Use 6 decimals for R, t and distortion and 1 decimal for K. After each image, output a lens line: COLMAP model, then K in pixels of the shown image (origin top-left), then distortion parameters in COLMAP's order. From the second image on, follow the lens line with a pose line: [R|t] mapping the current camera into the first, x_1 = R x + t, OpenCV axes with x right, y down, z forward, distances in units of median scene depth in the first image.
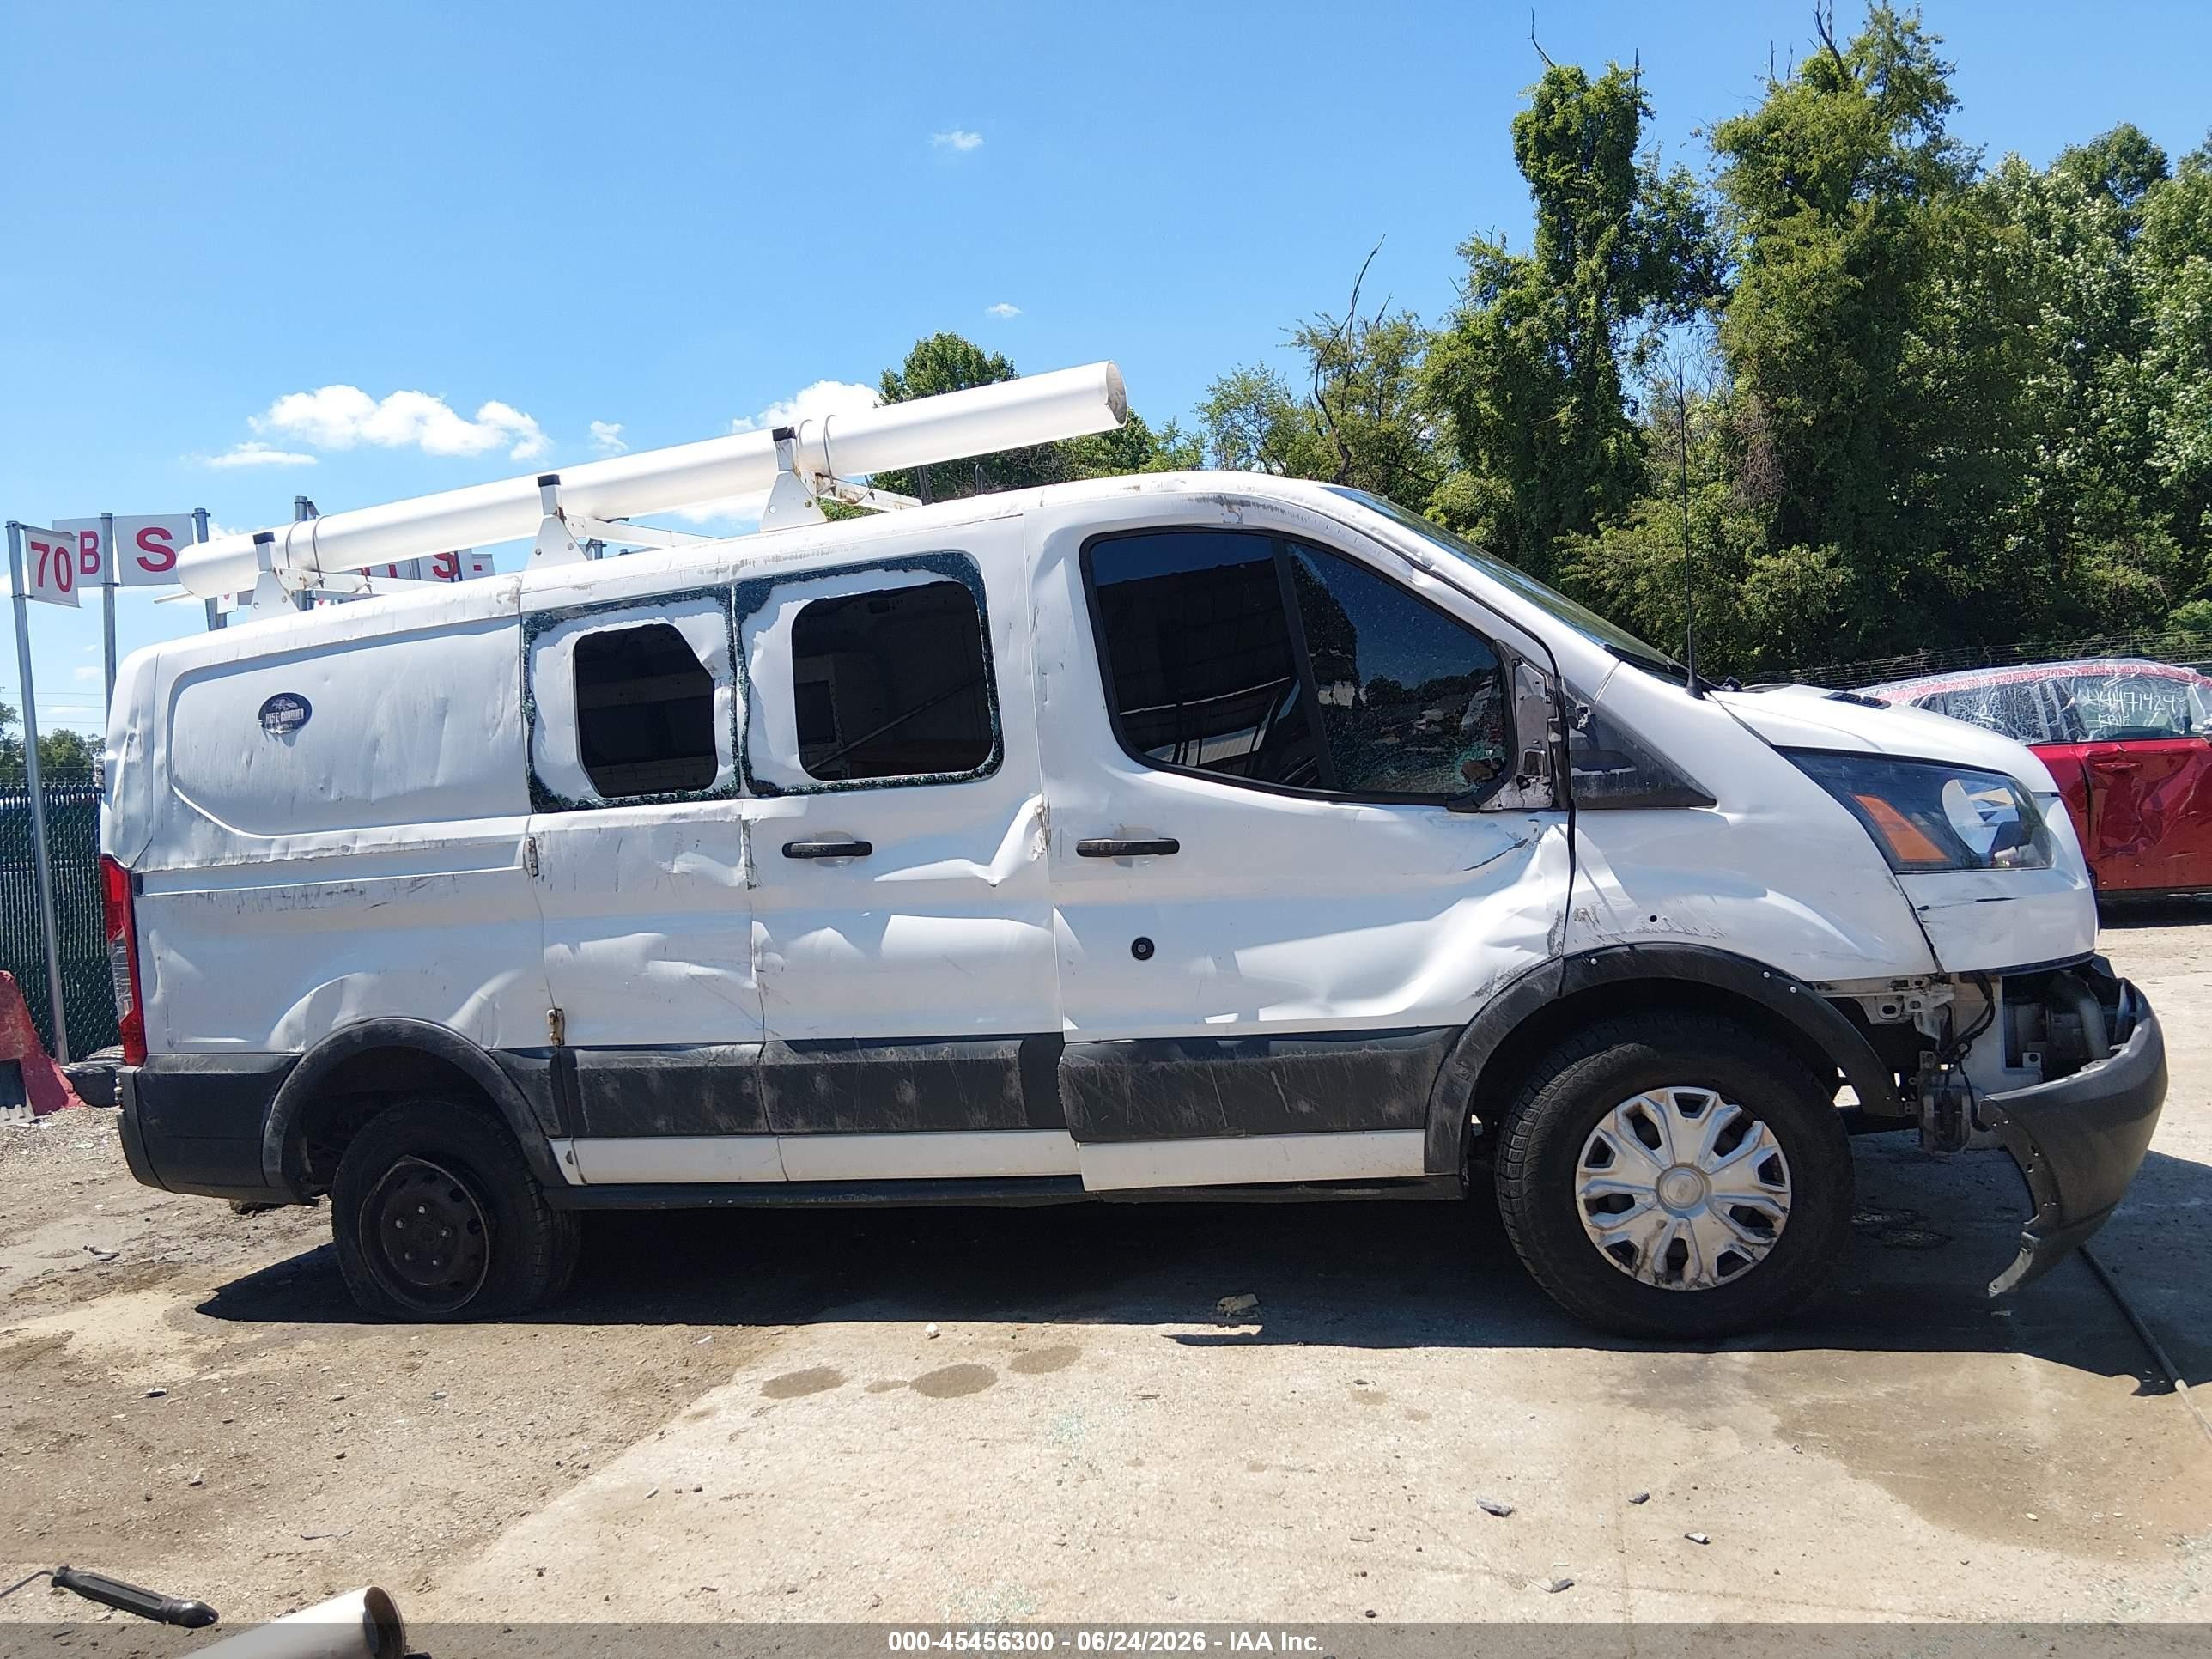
lens RADIAL K [[1678.9, 0, 1109.0], [0, 1678.9, 835.9], [0, 0, 1]] dist [0.124827, -0.210457]
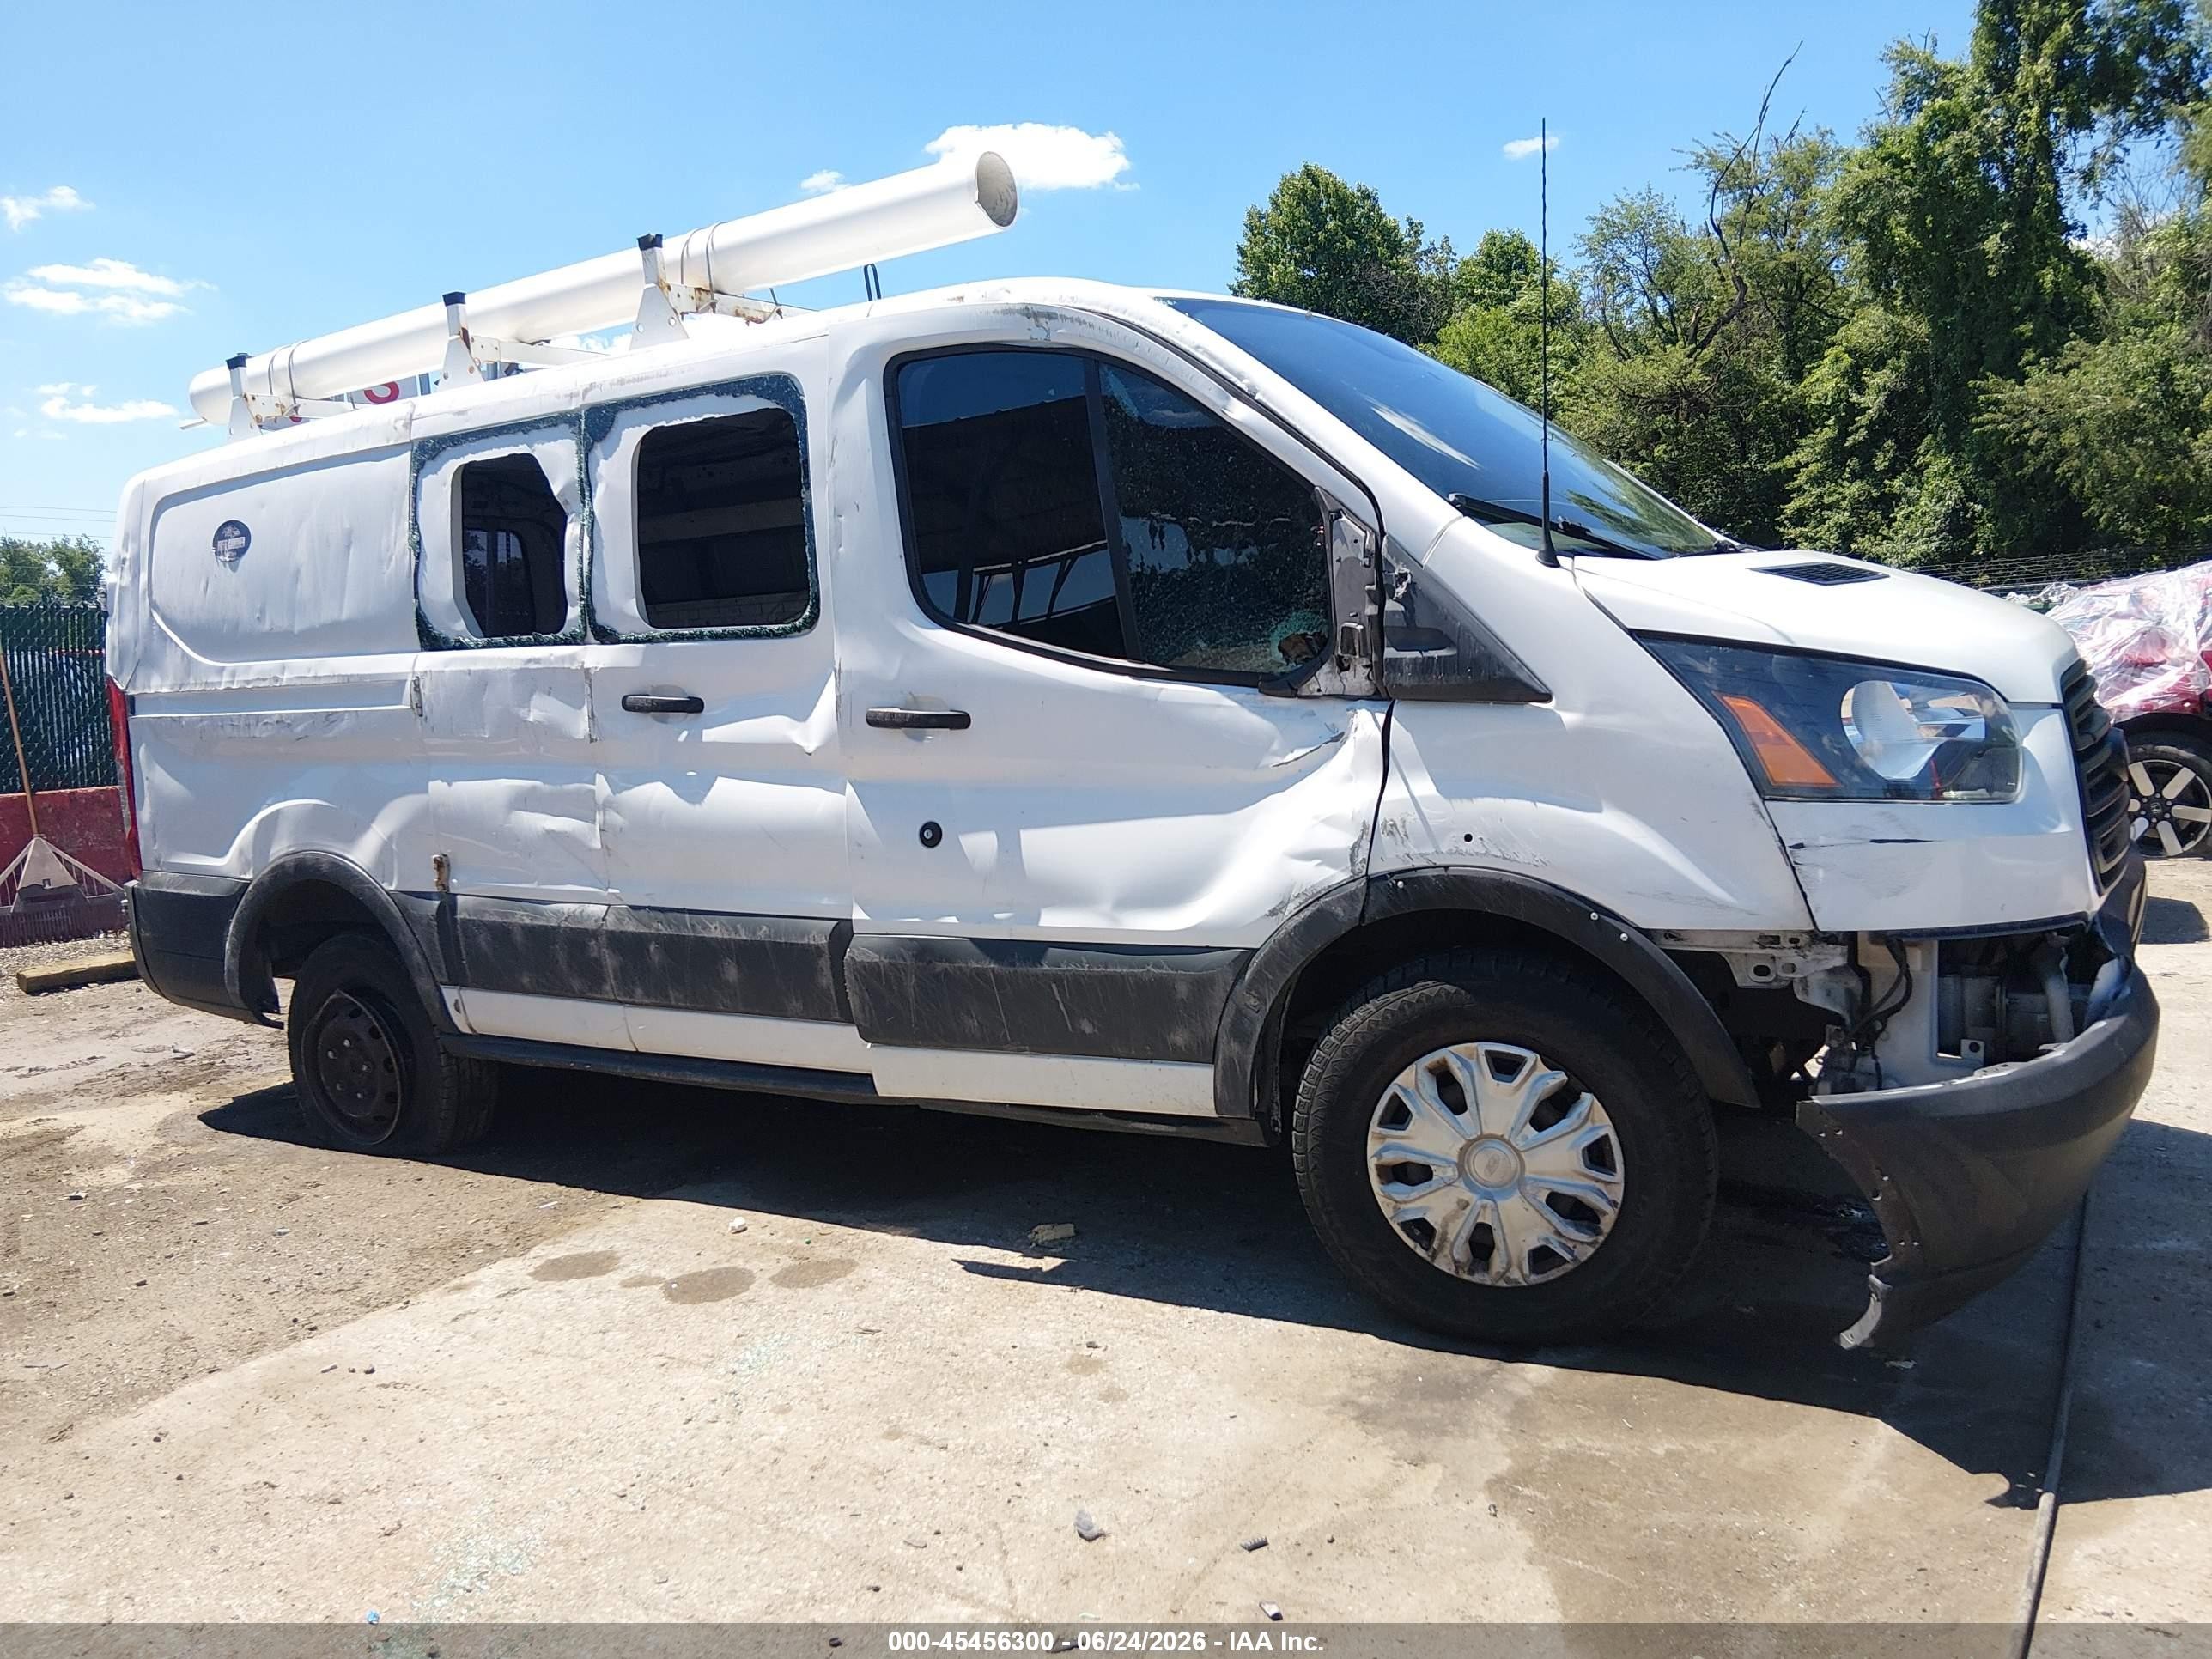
lens RADIAL K [[1669.6, 0, 1116.0], [0, 1669.6, 828.7], [0, 0, 1]] dist [0.117250, -0.183025]
pose [[0.974553, 0.061560, -0.215538, 0.275258], [-0.043501, 0.995210, 0.087554, -0.015529], [0.219895, -0.075950, 0.972562, 0.151412]]
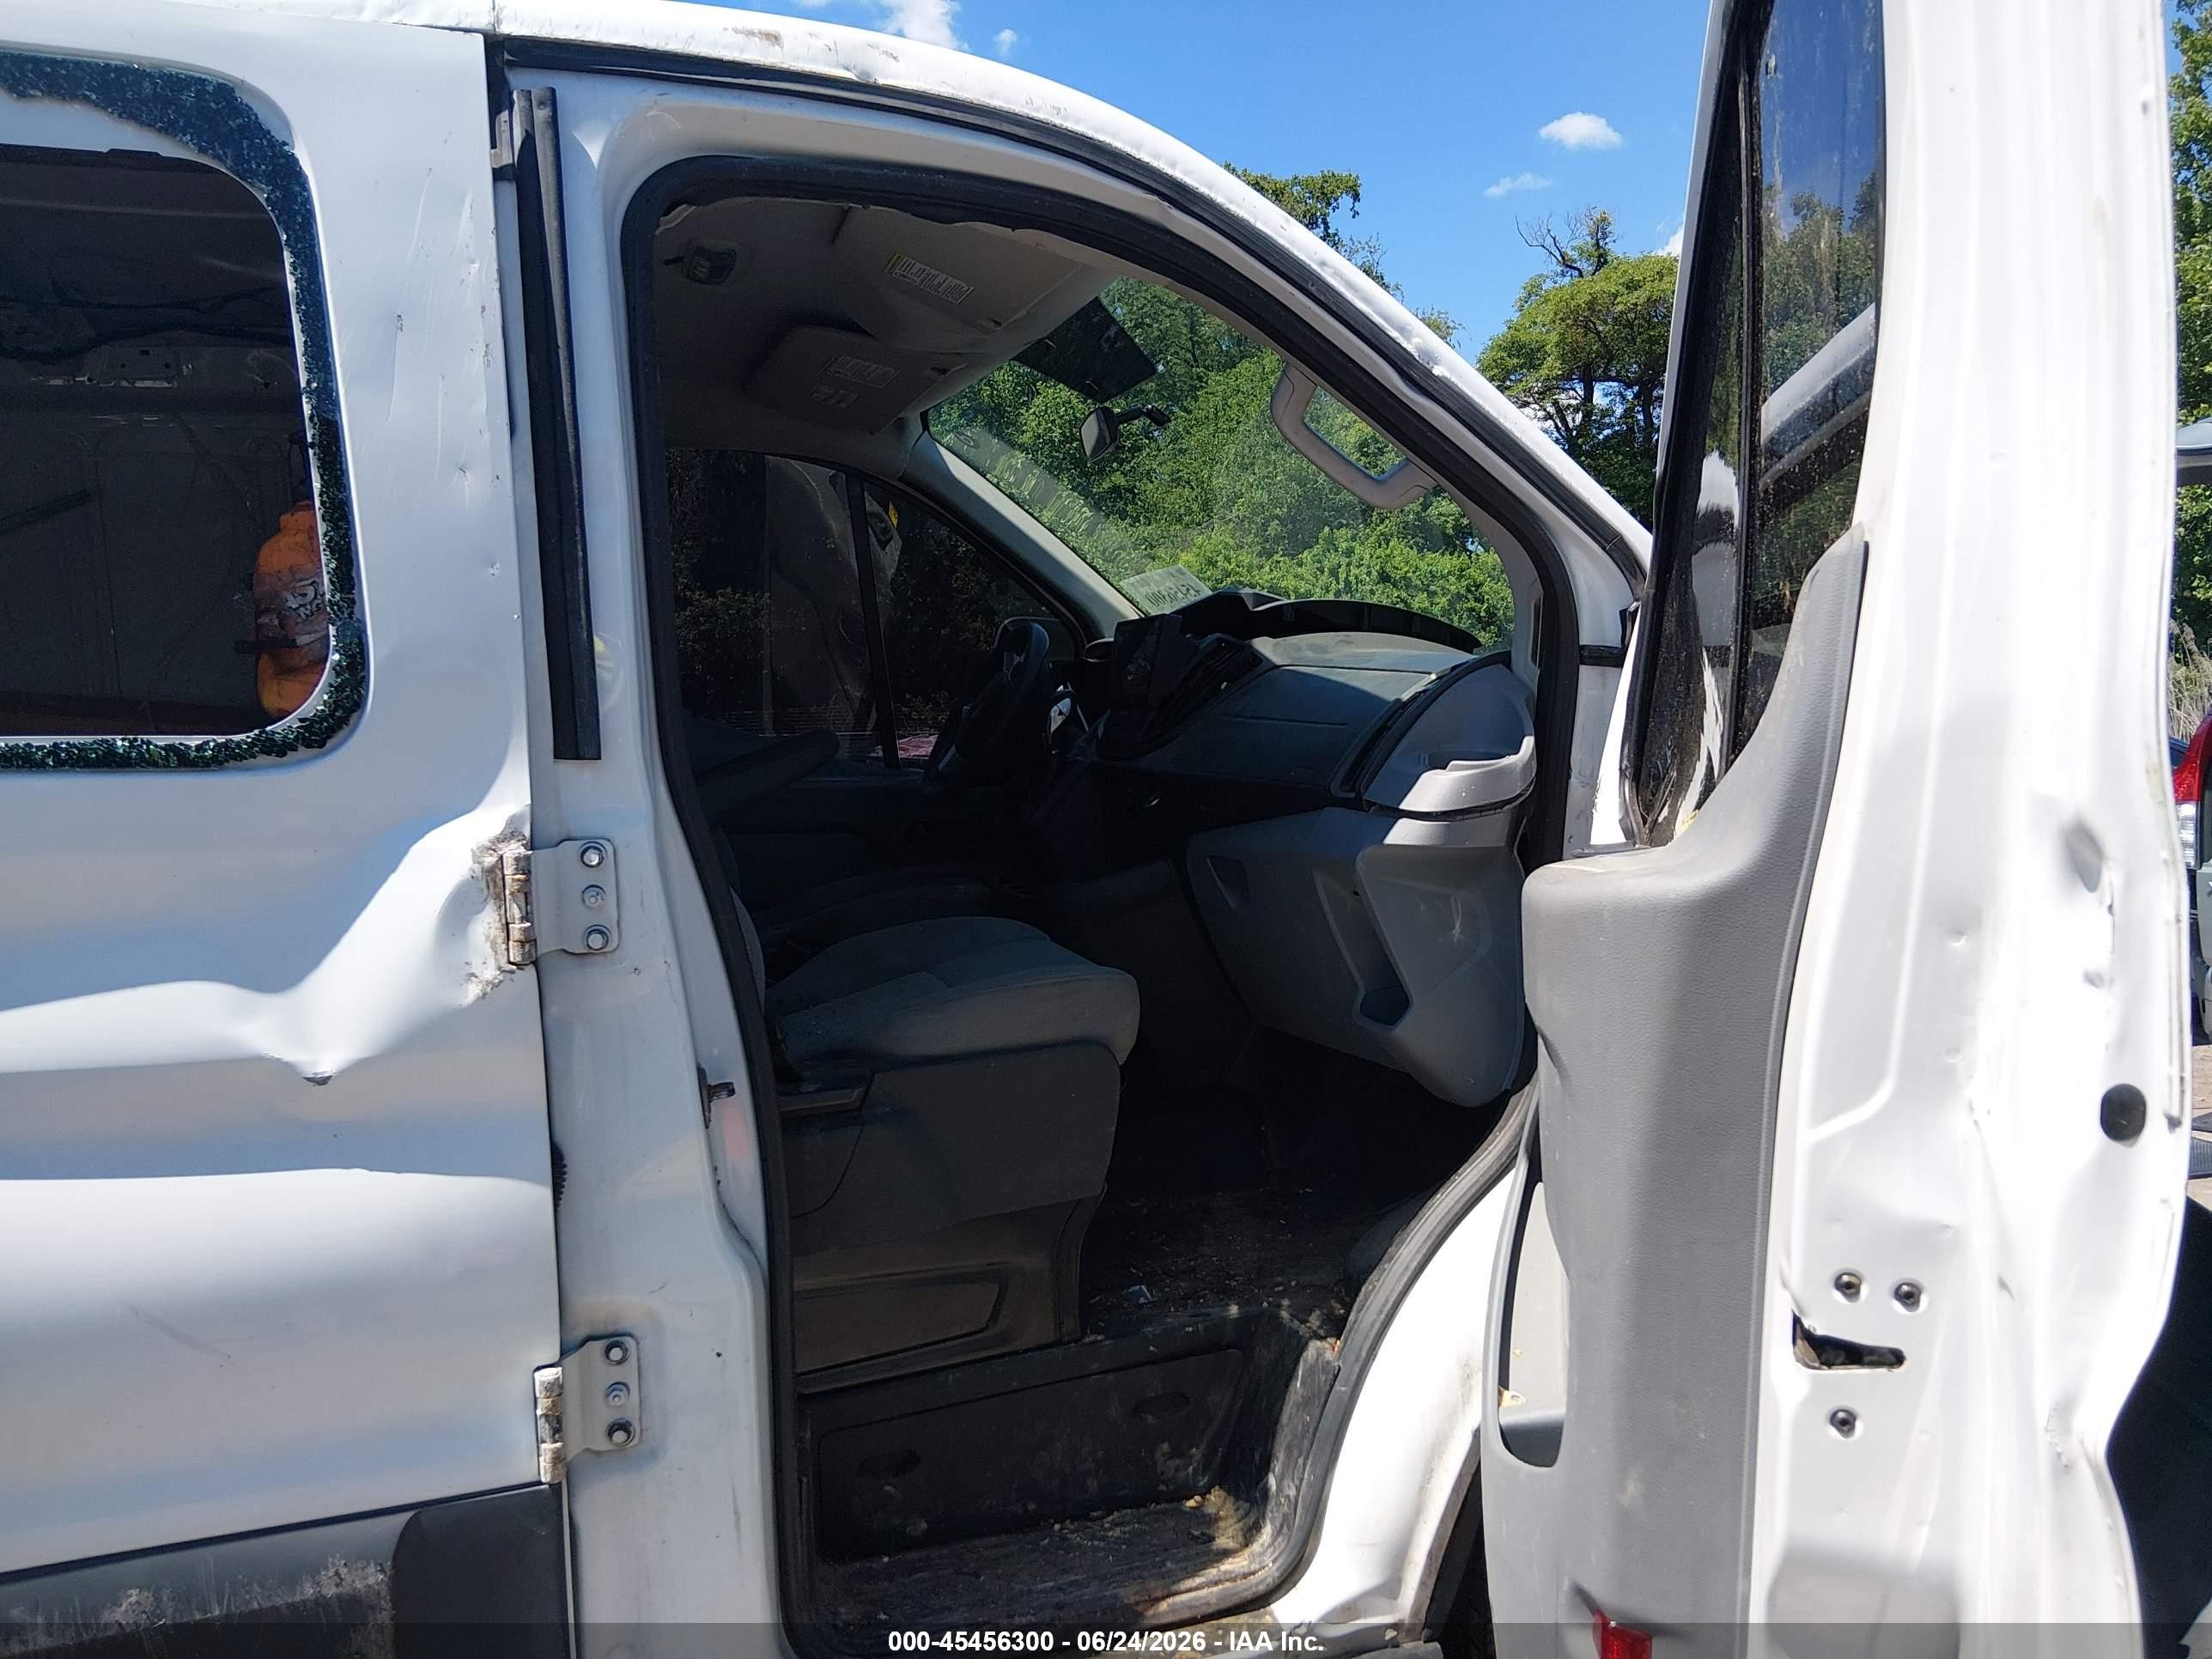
lens RADIAL K [[1669.6, 0, 1116.0], [0, 1669.6, 828.7], [0, 0, 1]] dist [0.117250, -0.183025]
pose [[0.784986, 0.028484, 0.618858, -0.147971], [-0.010451, 0.999409, -0.032742, -0.010397], [-0.619425, 0.019234, 0.784820, 0.604697]]
